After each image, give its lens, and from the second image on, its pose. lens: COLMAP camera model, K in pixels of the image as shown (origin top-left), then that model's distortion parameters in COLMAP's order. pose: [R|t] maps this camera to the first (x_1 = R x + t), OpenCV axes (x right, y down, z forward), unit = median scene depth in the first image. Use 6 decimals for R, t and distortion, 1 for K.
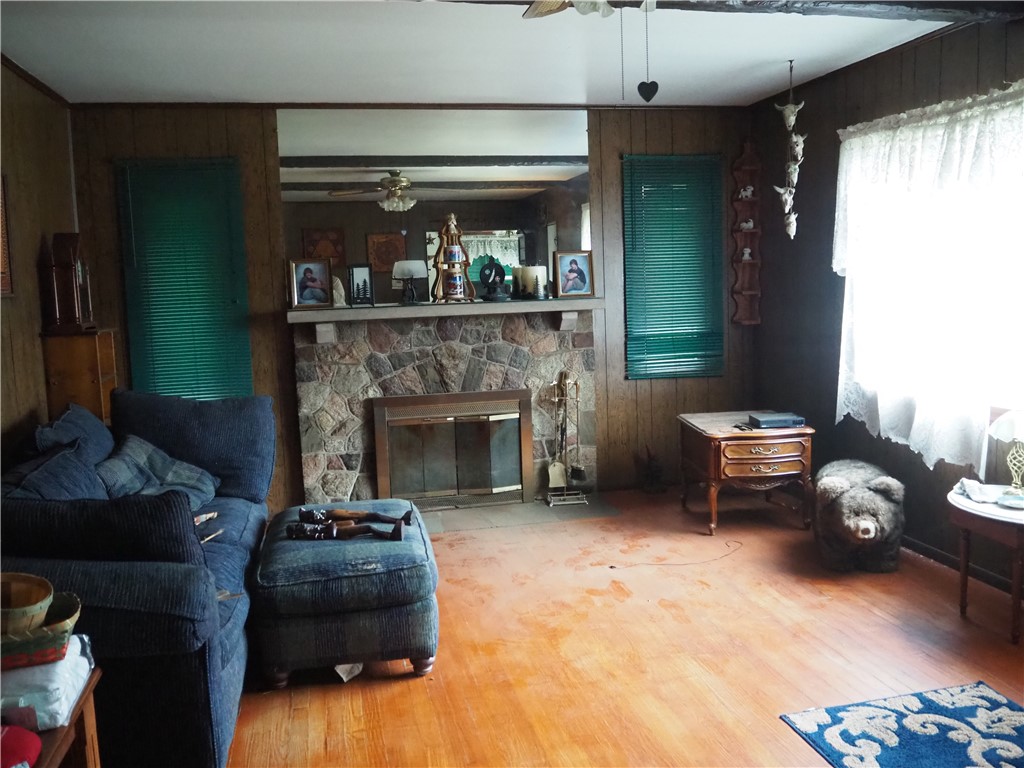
lens RADIAL K [[853.6, 0, 512.6], [0, 853.6, 380.6], [0, 0, 1]] dist [-0.050369, 0.018465]
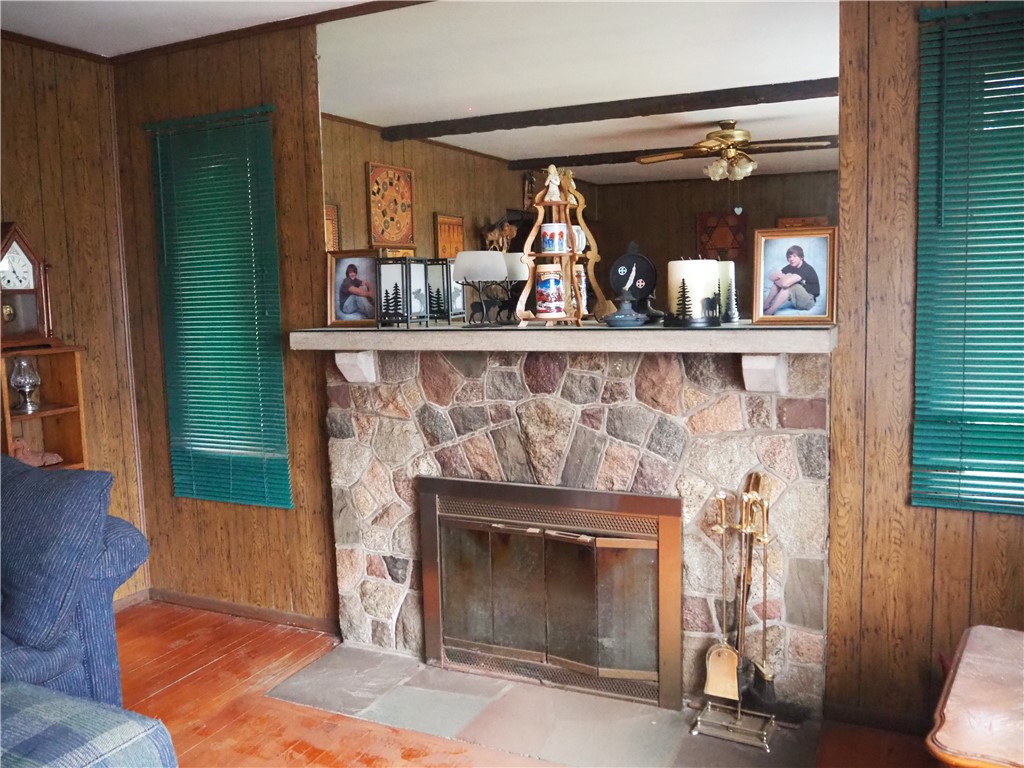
lens RADIAL K [[853.6, 0, 512.1], [0, 853.6, 388.1], [0, 0, 1]] dist [-0.050369, 0.018465]
pose [[0.794972, 0.084140, -0.600783, 0.248627], [-0.073055, 0.996406, 0.042878, -0.073259], [0.602232, 0.009803, 0.798261, 0.539468]]
